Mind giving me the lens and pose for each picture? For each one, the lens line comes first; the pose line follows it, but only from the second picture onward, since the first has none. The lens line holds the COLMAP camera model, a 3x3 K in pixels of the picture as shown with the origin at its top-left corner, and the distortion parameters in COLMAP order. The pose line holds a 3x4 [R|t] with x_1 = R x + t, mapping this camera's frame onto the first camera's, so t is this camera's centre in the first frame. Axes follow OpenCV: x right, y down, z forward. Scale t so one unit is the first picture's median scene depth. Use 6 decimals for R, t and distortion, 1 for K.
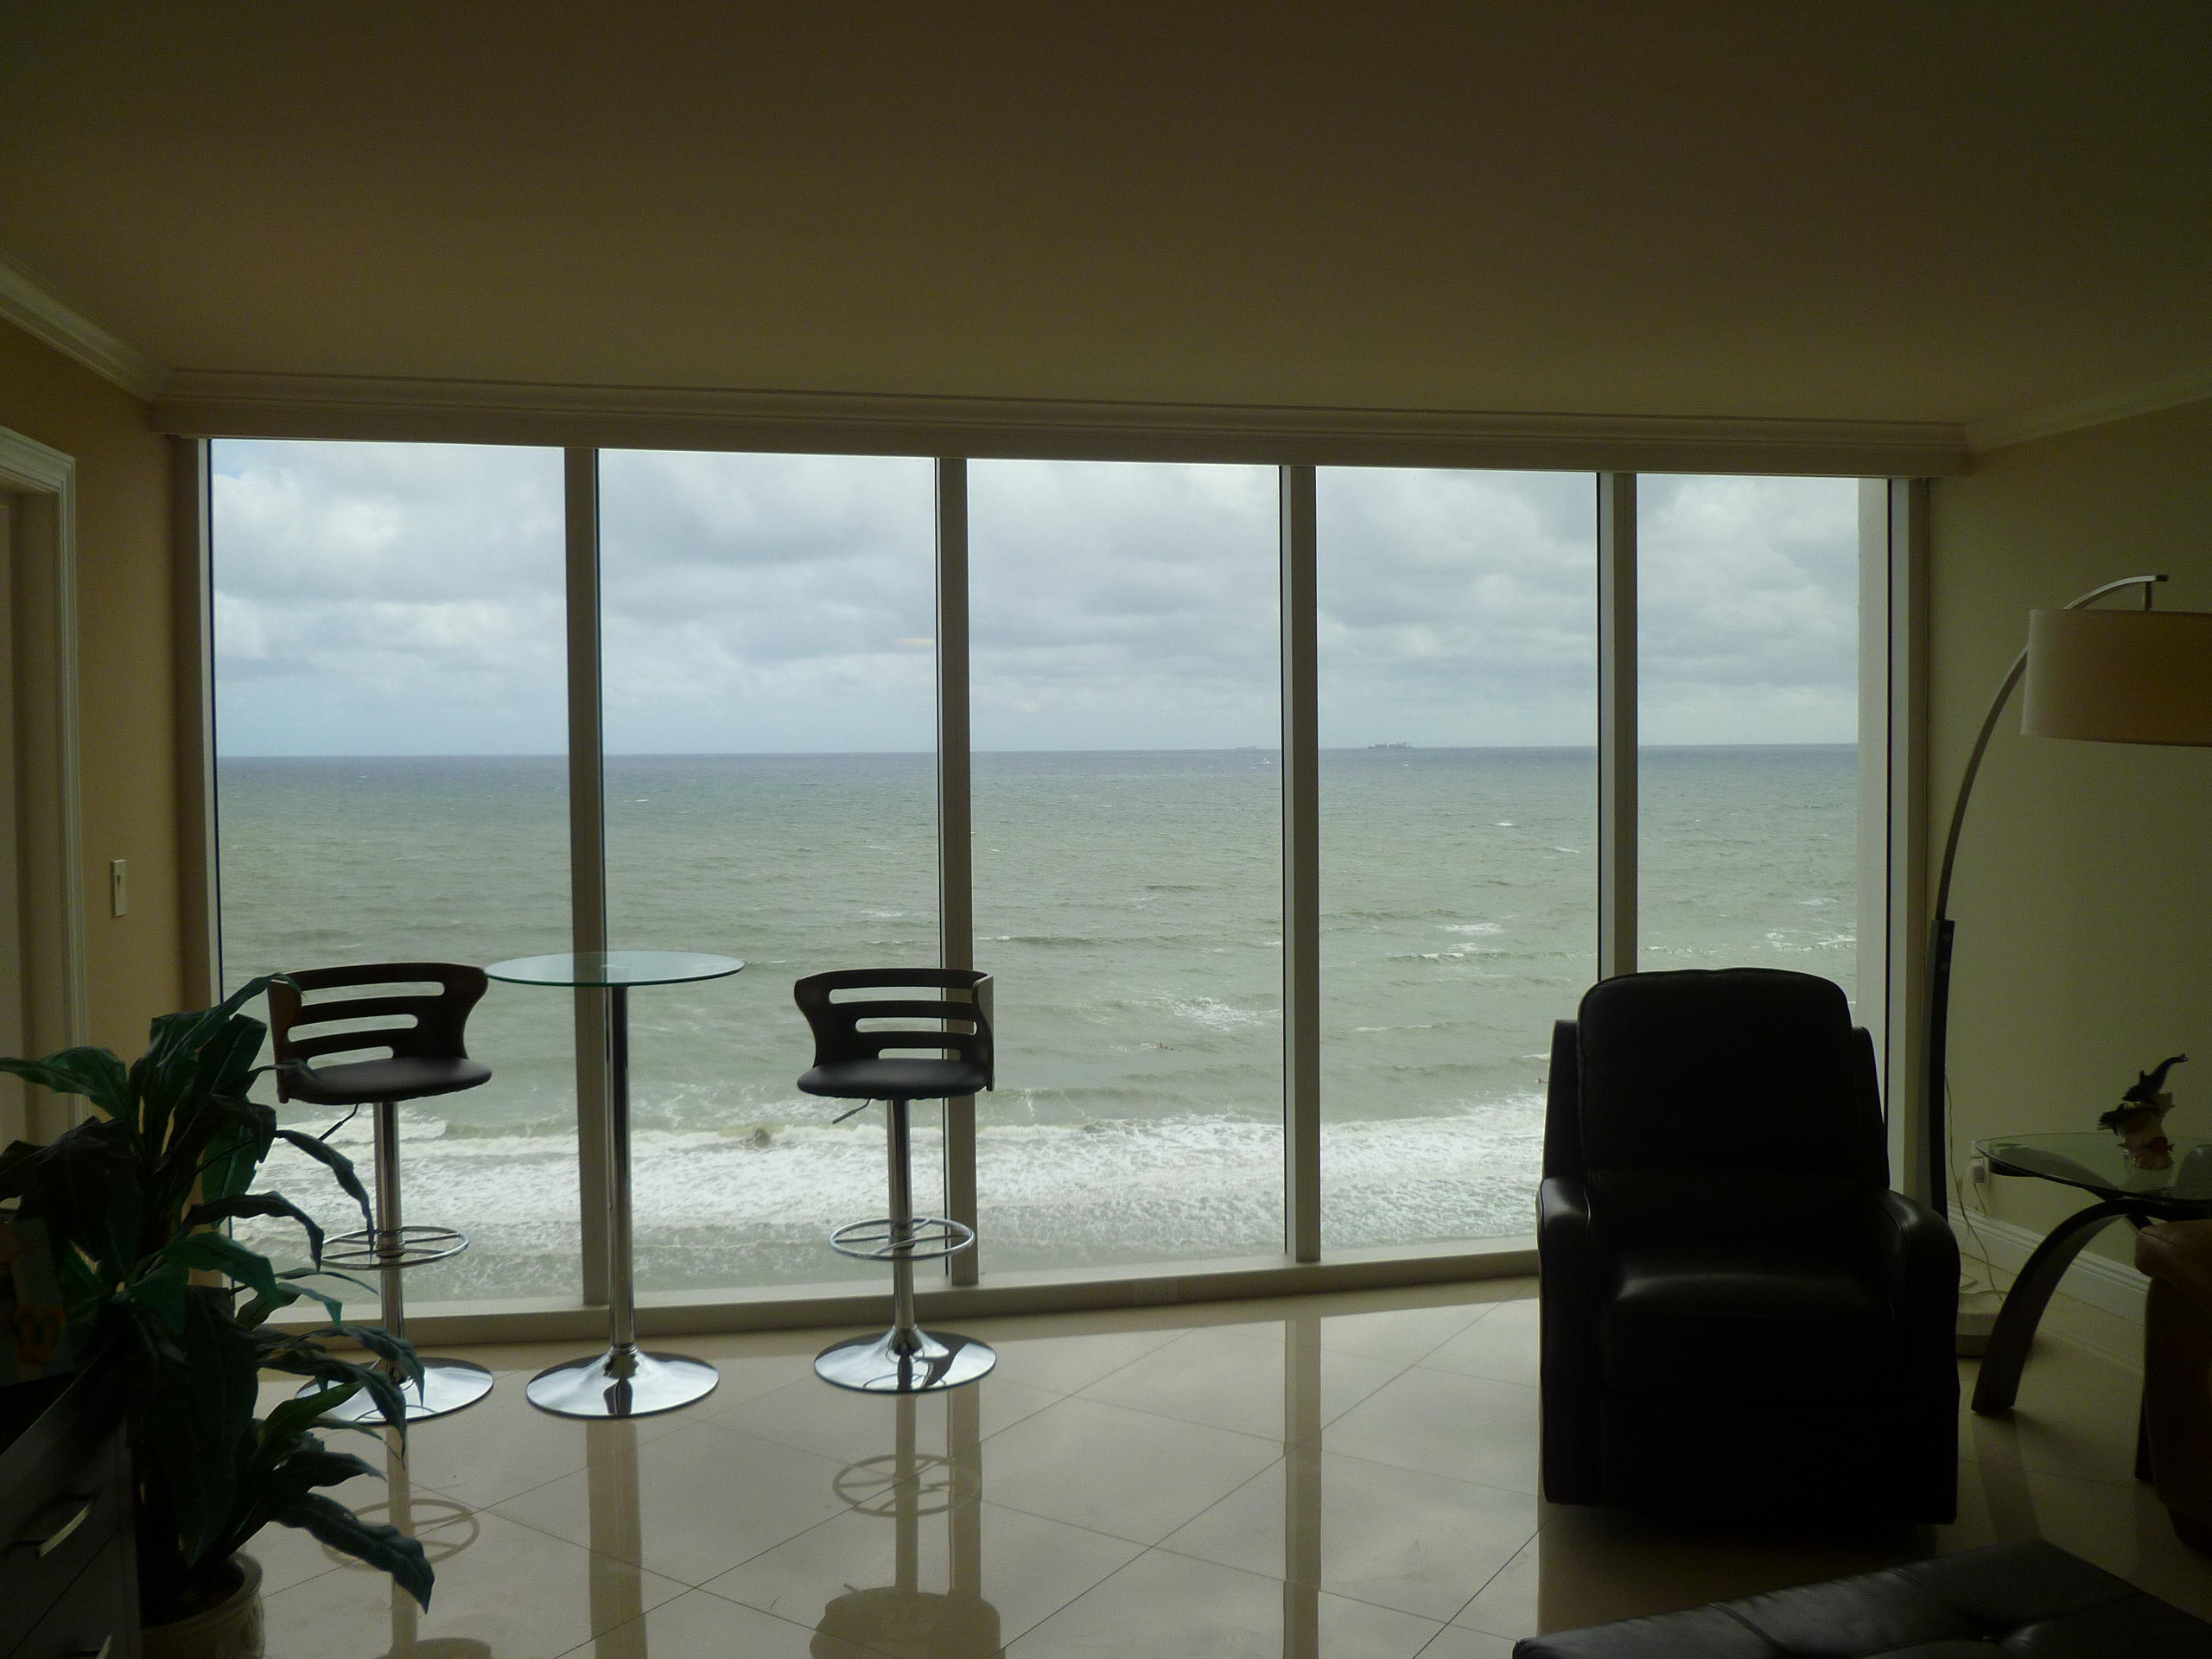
lens RADIAL K [[1837.8, 0, 1119.2], [0, 1837.8, 817.3], [0, 0, 1]] dist [-0.098886, 0.057298]
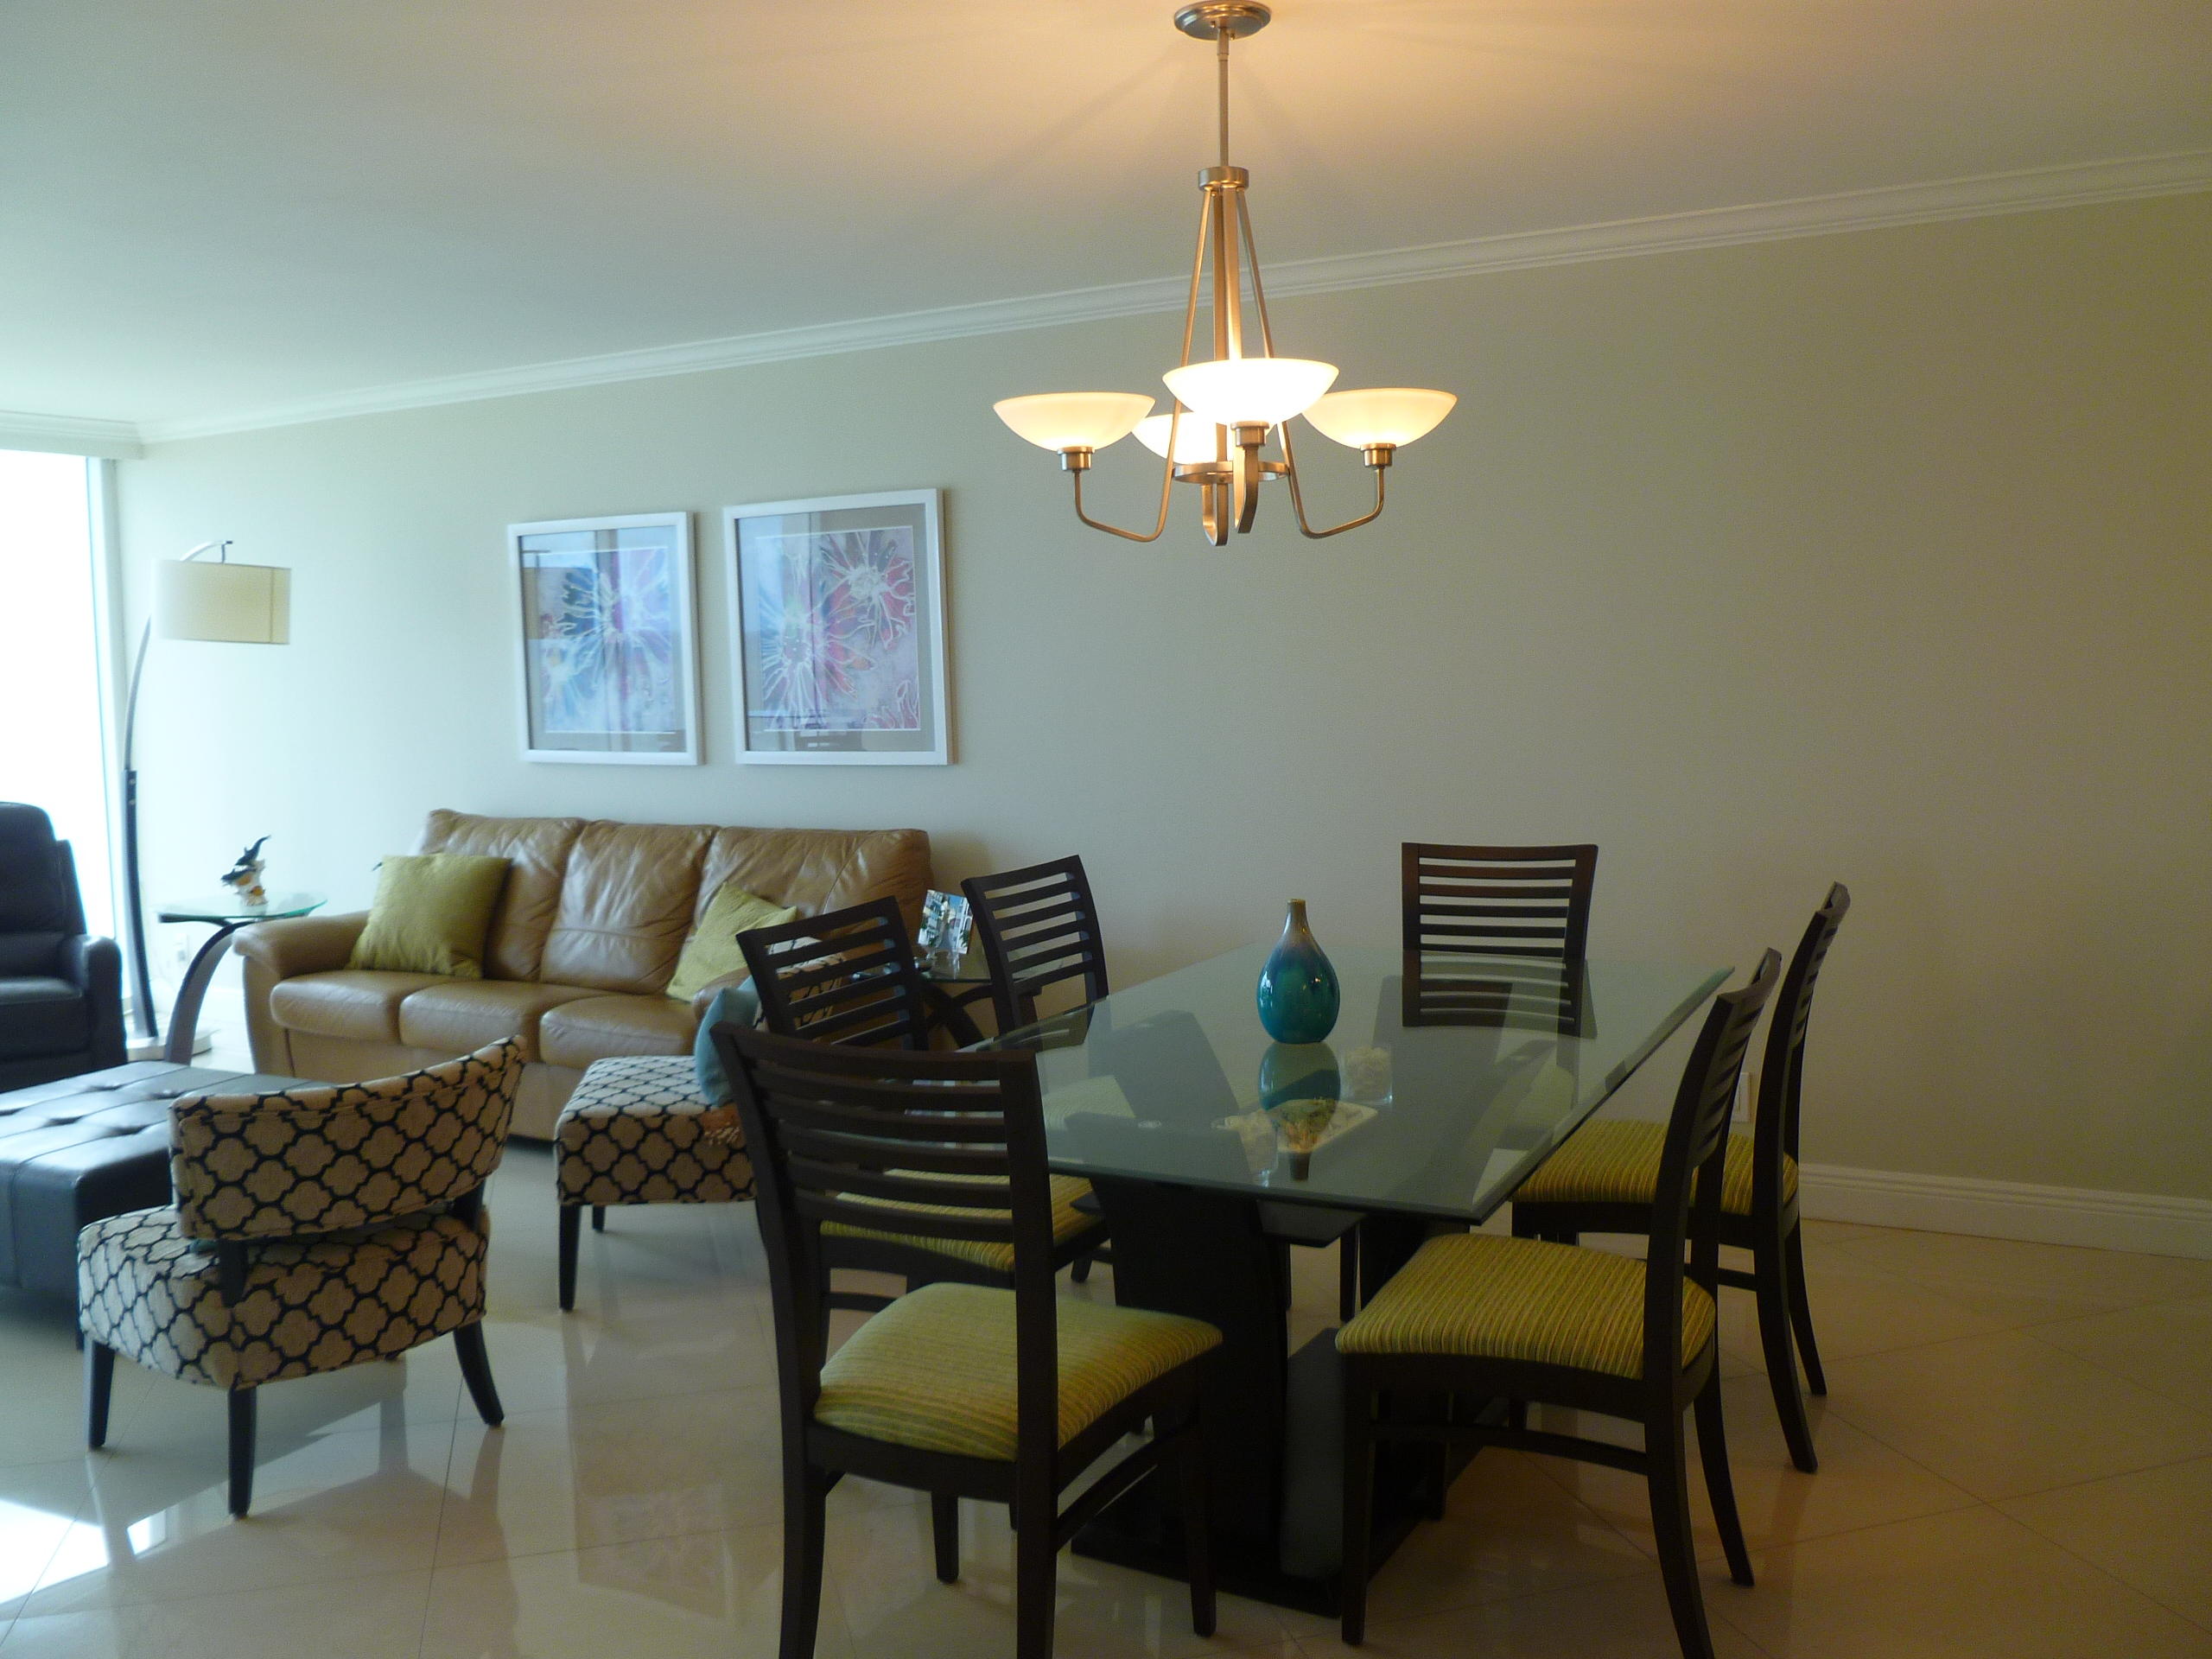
lens RADIAL K [[1837.8, 0, 1106.4], [0, 1837.8, 832.9], [0, 0, 1]] dist [-0.098886, 0.057298]
pose [[0.651036, -0.071206, 0.755699, -0.148931], [0.035205, 0.997351, 0.063647, 0.050030], [-0.758230, -0.014832, 0.651819, -0.635193]]
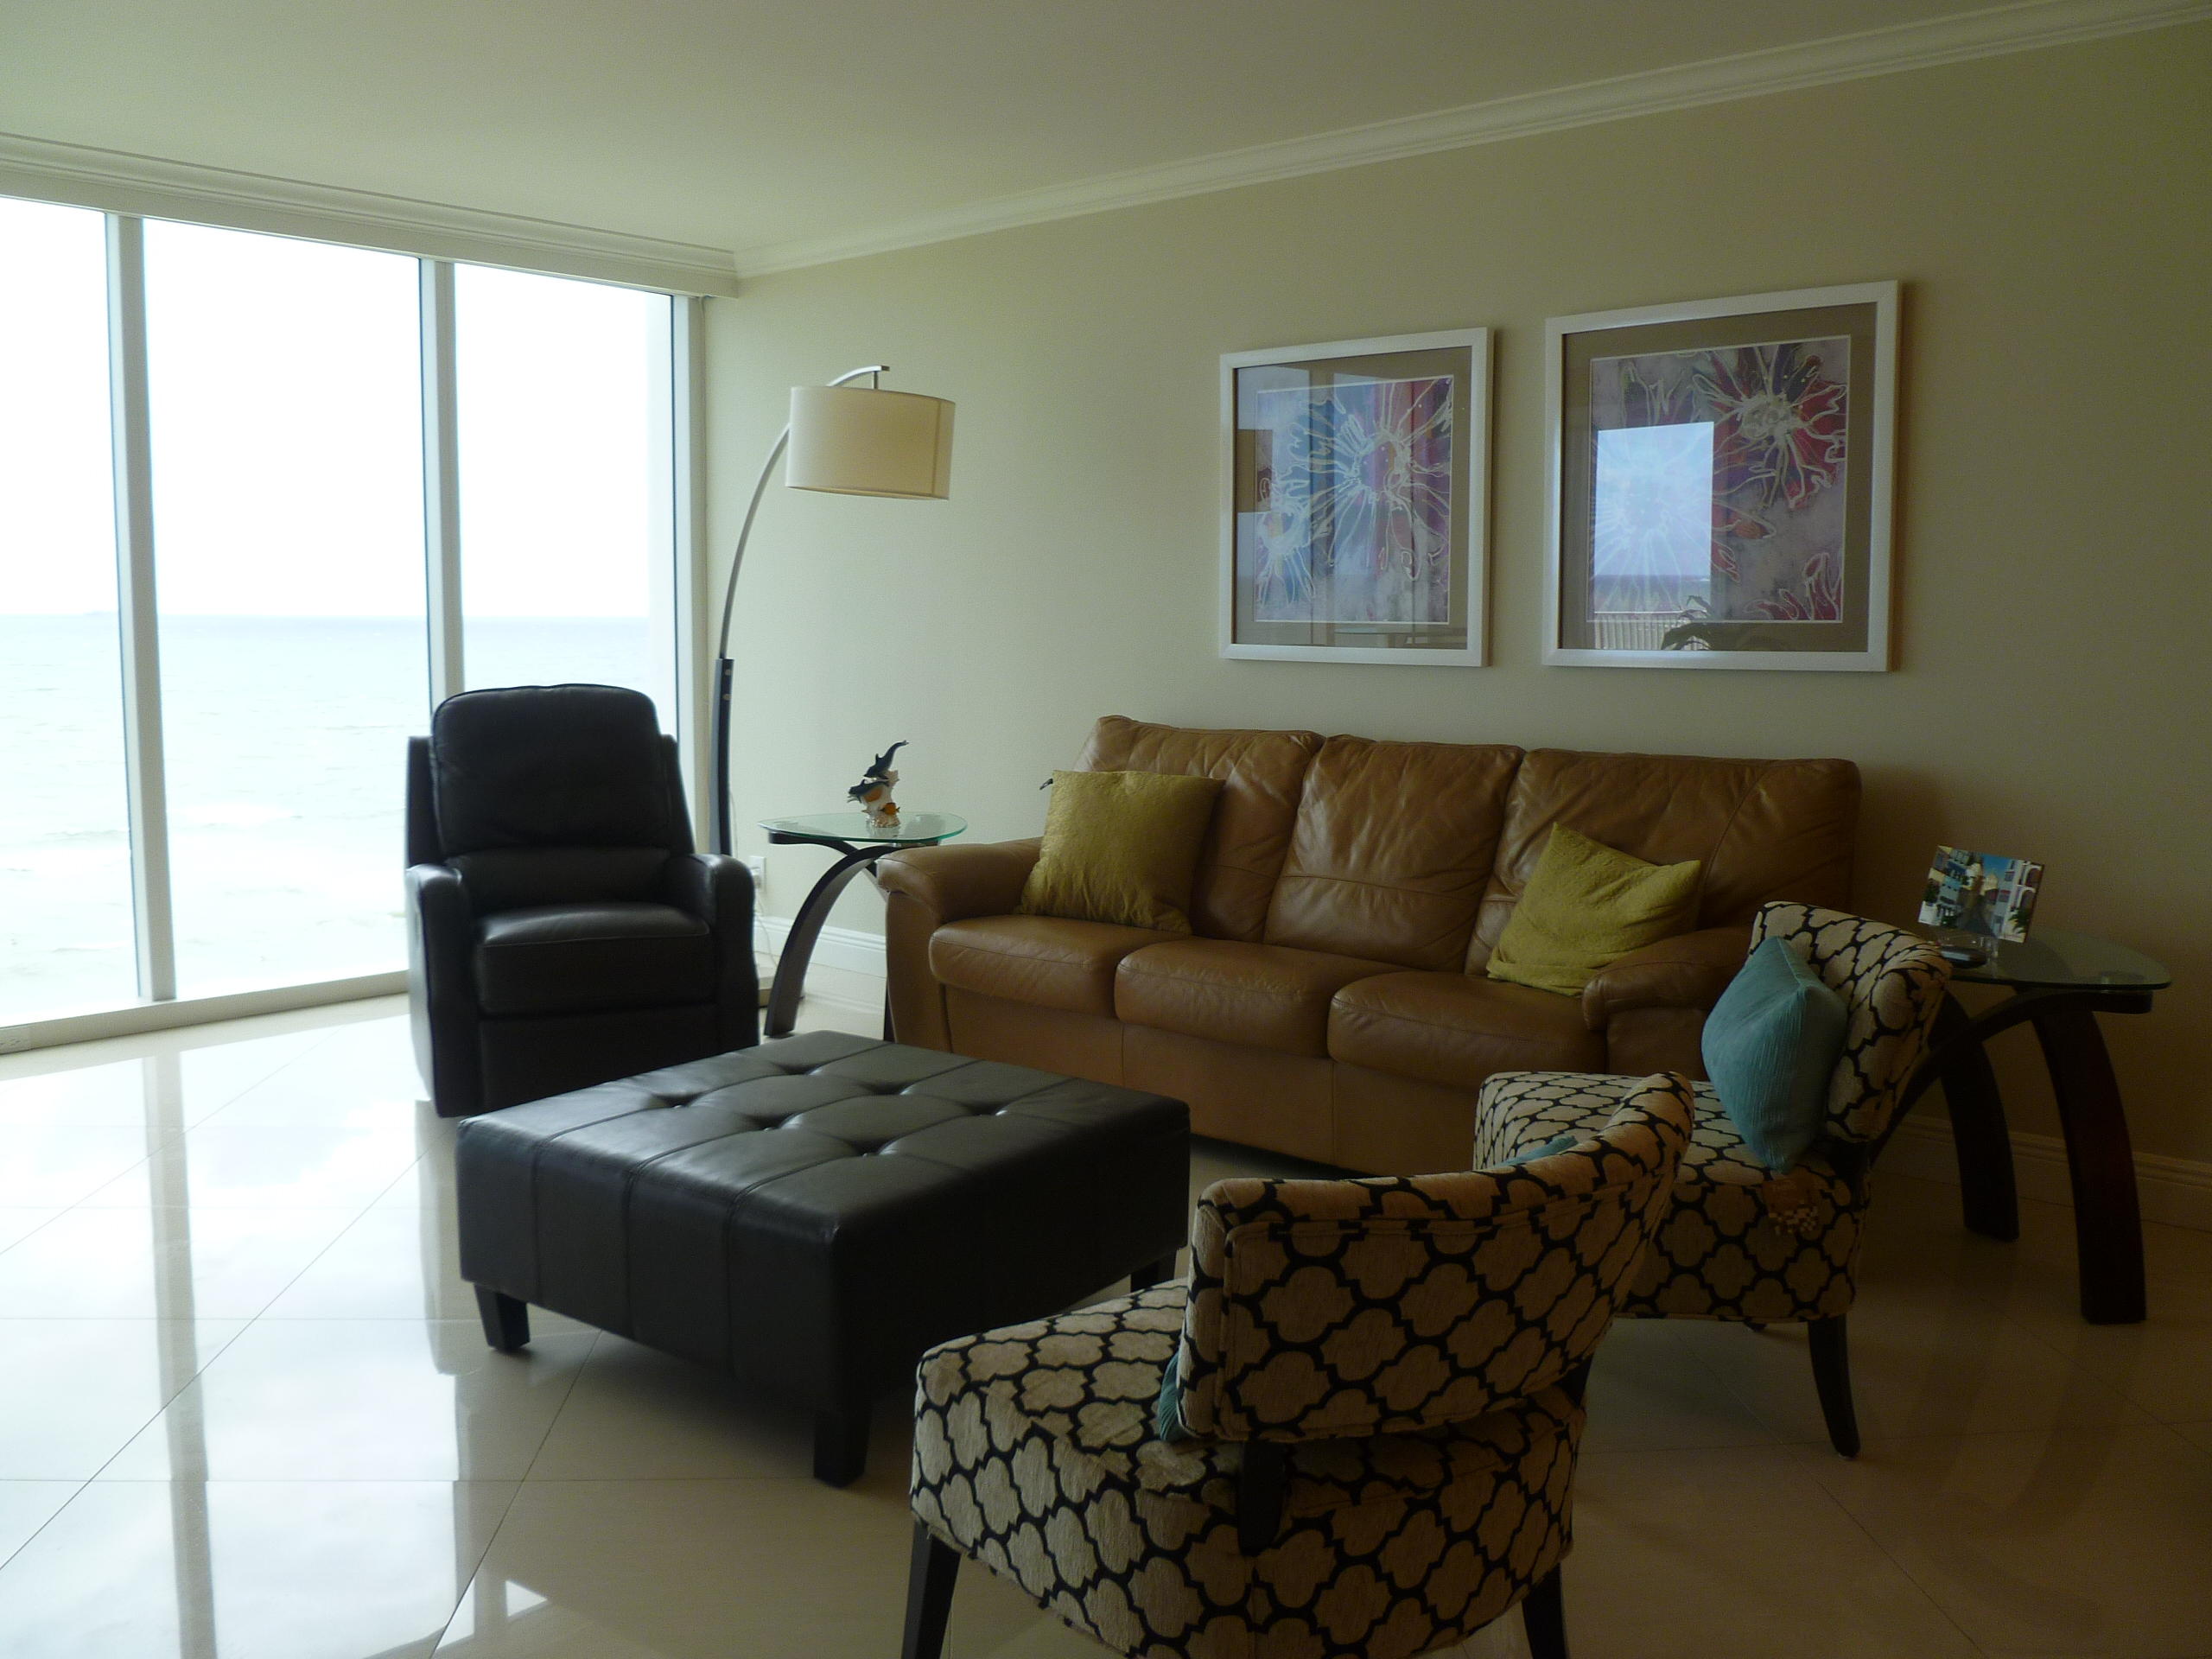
lens RADIAL K [[1837.8, 0, 1109.2], [0, 1837.8, 808.6], [0, 0, 1]] dist [-0.098886, 0.057298]
pose [[0.794772, -0.050292, 0.604821, -0.102057], [0.008234, 0.997363, 0.072112, 0.082681], [-0.606852, -0.052333, 0.793090, -0.163126]]
